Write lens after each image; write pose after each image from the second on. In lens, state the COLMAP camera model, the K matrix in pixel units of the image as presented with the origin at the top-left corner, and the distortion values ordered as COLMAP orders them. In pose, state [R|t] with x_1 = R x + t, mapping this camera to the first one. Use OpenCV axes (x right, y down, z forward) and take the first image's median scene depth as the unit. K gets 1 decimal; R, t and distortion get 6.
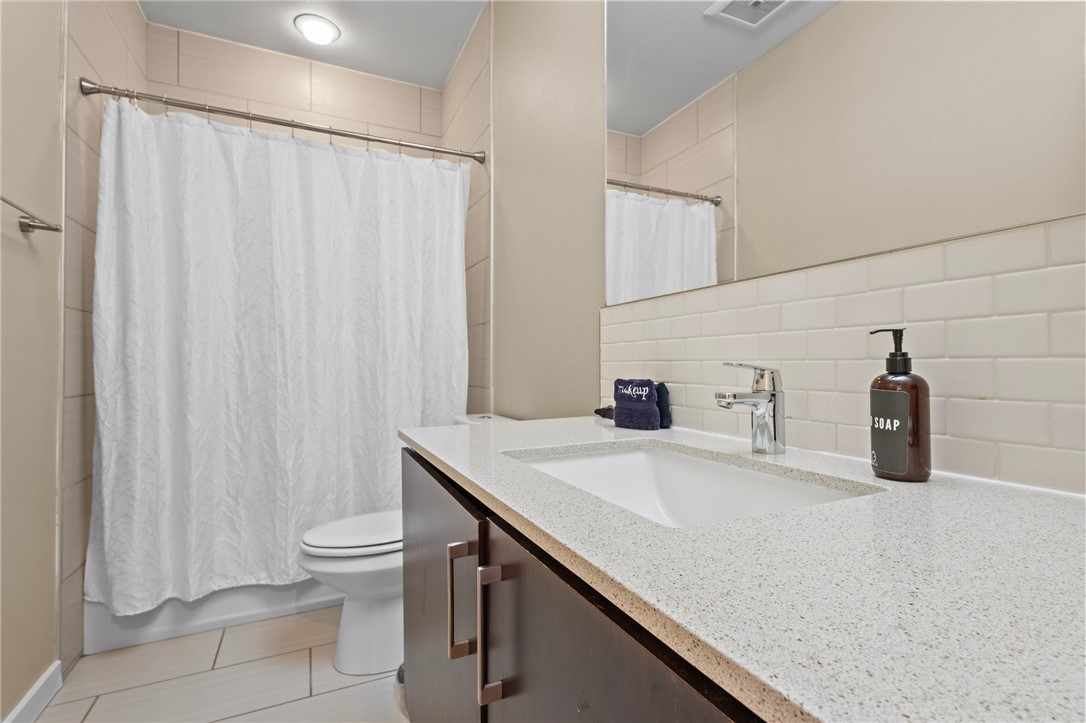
lens RADIAL K [[500.4, 0, 541.6], [0, 500.4, 360.6], [0, 0, 1]] dist [0.014926, -0.004759]
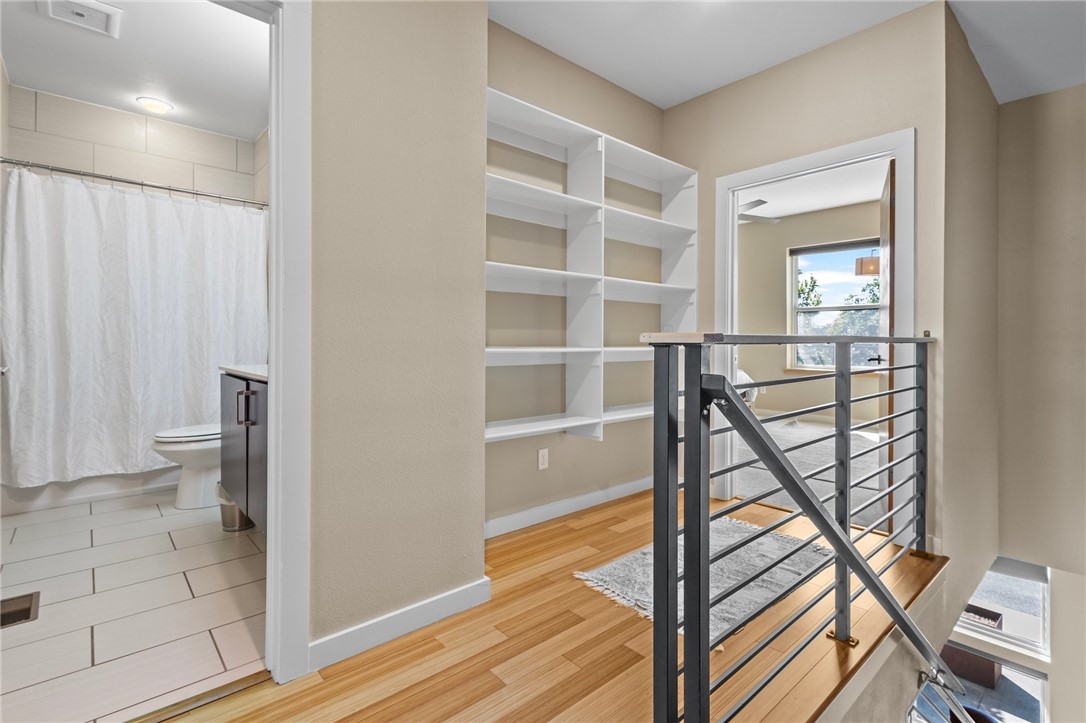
lens RADIAL K [[509.2, 0, 541.3], [0, 509.2, 342.8], [0, 0, 1]] dist [0.022699, -0.007663]
pose [[0.957951, 0.011936, 0.286682, 0.256374], [-0.016004, 0.999802, 0.011852, -0.010197], [-0.286484, -0.015942, 0.957952, -0.950386]]
